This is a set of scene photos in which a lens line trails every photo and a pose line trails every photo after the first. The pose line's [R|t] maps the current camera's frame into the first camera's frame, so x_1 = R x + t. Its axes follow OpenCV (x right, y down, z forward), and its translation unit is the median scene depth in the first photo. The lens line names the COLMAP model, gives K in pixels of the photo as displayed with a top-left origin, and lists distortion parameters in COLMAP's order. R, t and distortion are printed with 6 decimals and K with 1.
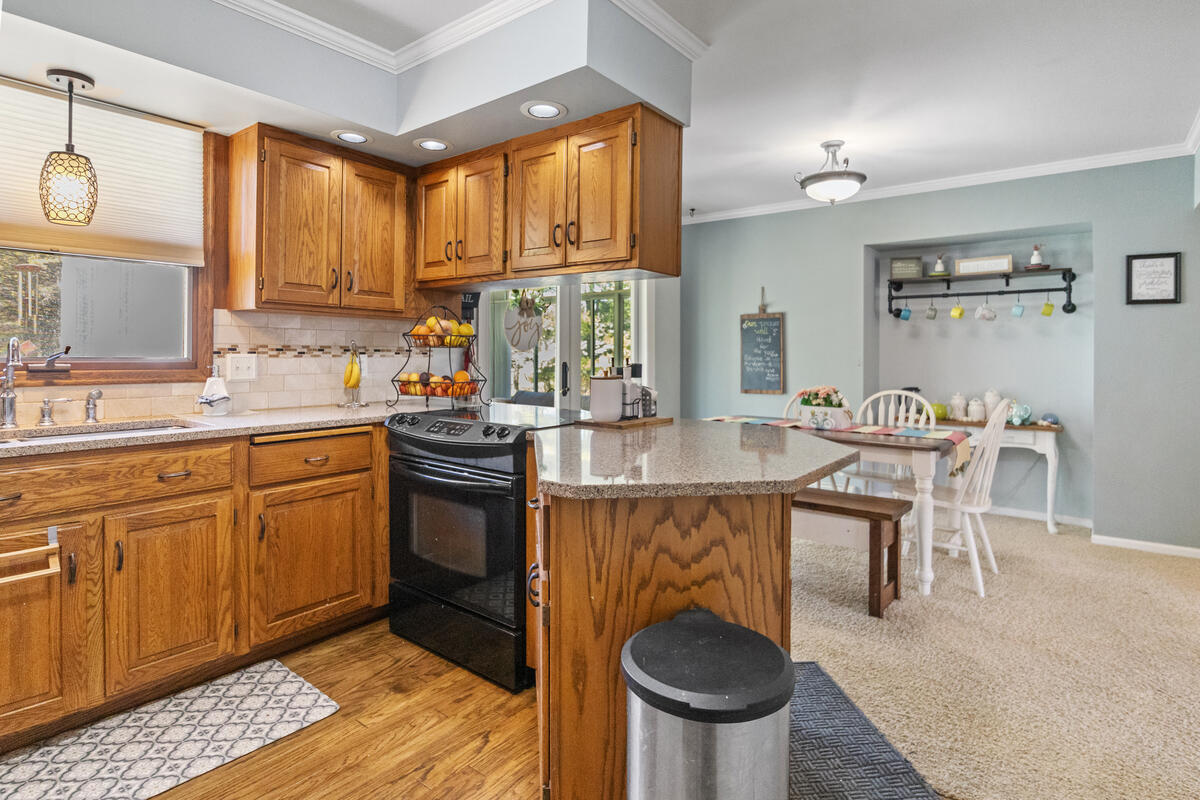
lens RADIAL K [[616.8, 0, 576.7], [0, 616.8, 344.3], [0, 0, 1]] dist [-0.005204, 0.000716]
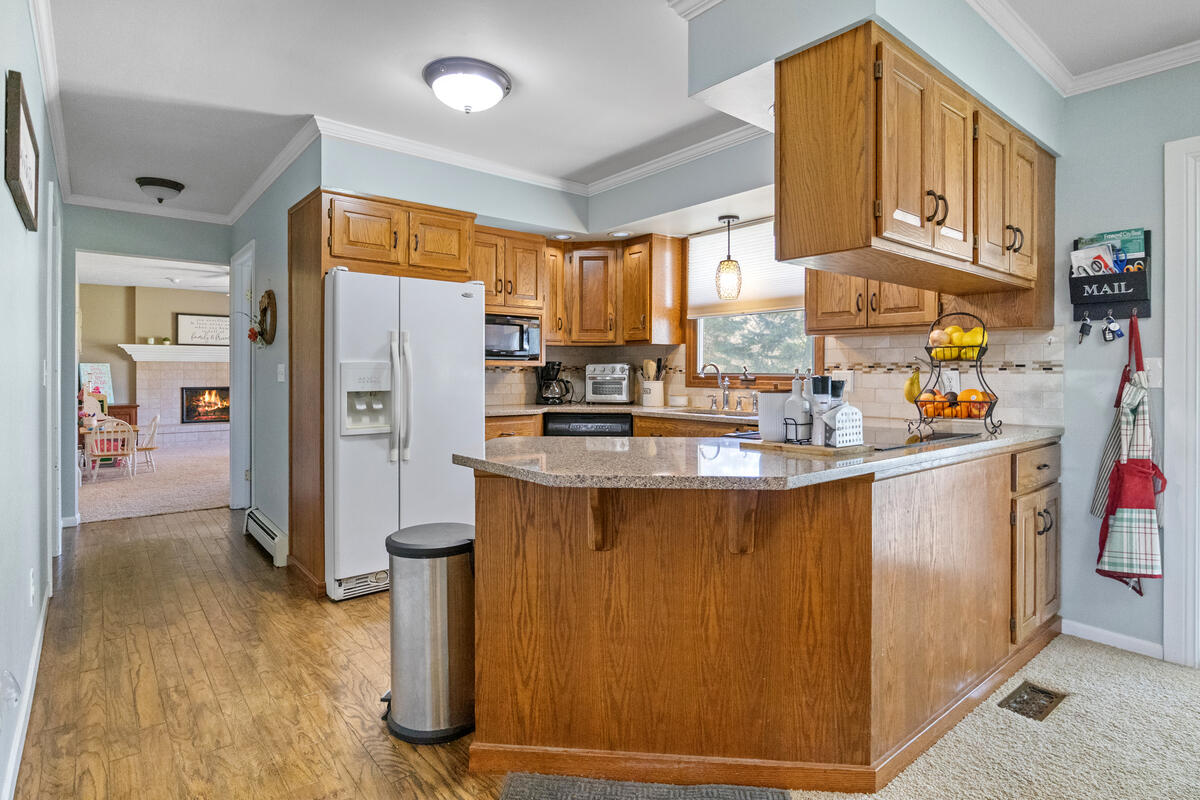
lens RADIAL K [[616.8, 0, 611.6], [0, 616.8, 377.3], [0, 0, 1]] dist [-0.005204, 0.000716]
pose [[-0.177744, -0.000865, -0.984076, 0.720788], [0.011151, 0.999934, -0.002893, 0.025213], [0.984014, -0.011488, -0.177722, 0.691083]]
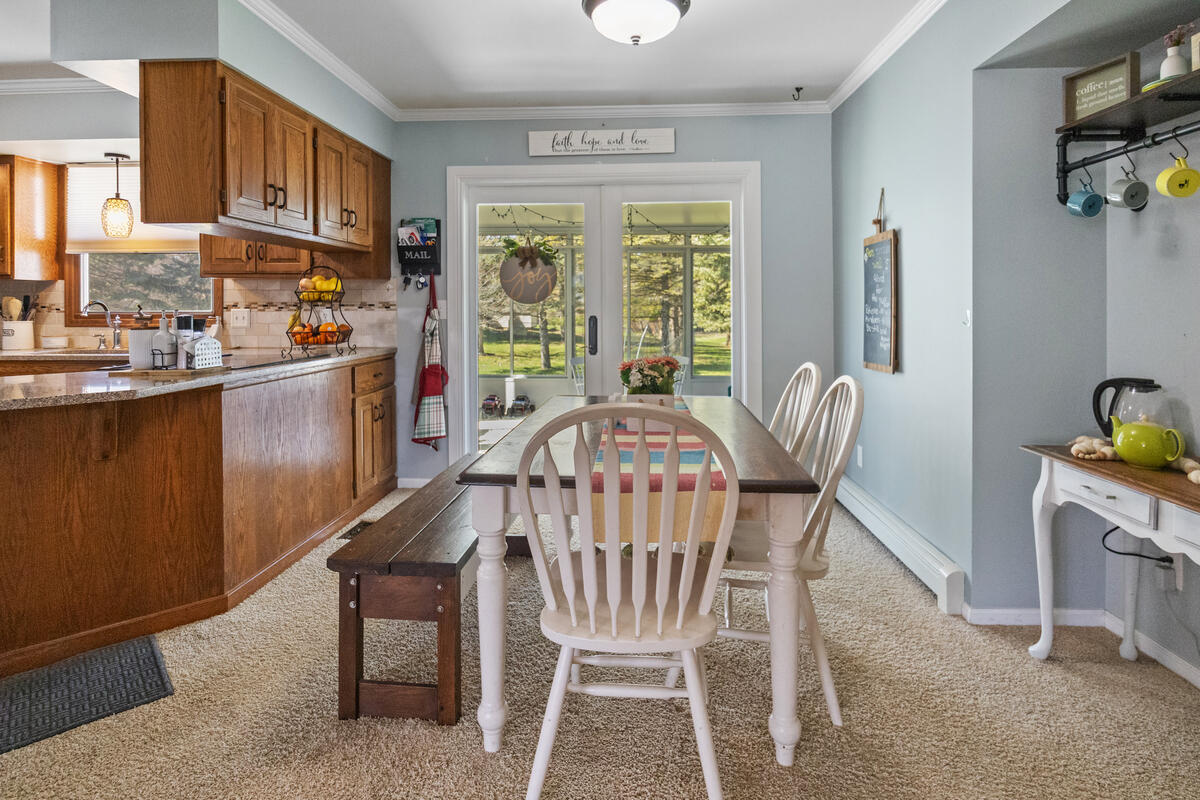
lens RADIAL K [[616.8, 0, 595.0], [0, 616.8, 313.2], [0, 0, 1]] dist [-0.005204, 0.000716]
pose [[0.591741, -0.001626, -0.806127, 1.028660], [0.019821, 0.999725, 0.012534, 0.022164], [0.805885, -0.023396, 0.591610, 0.743437]]
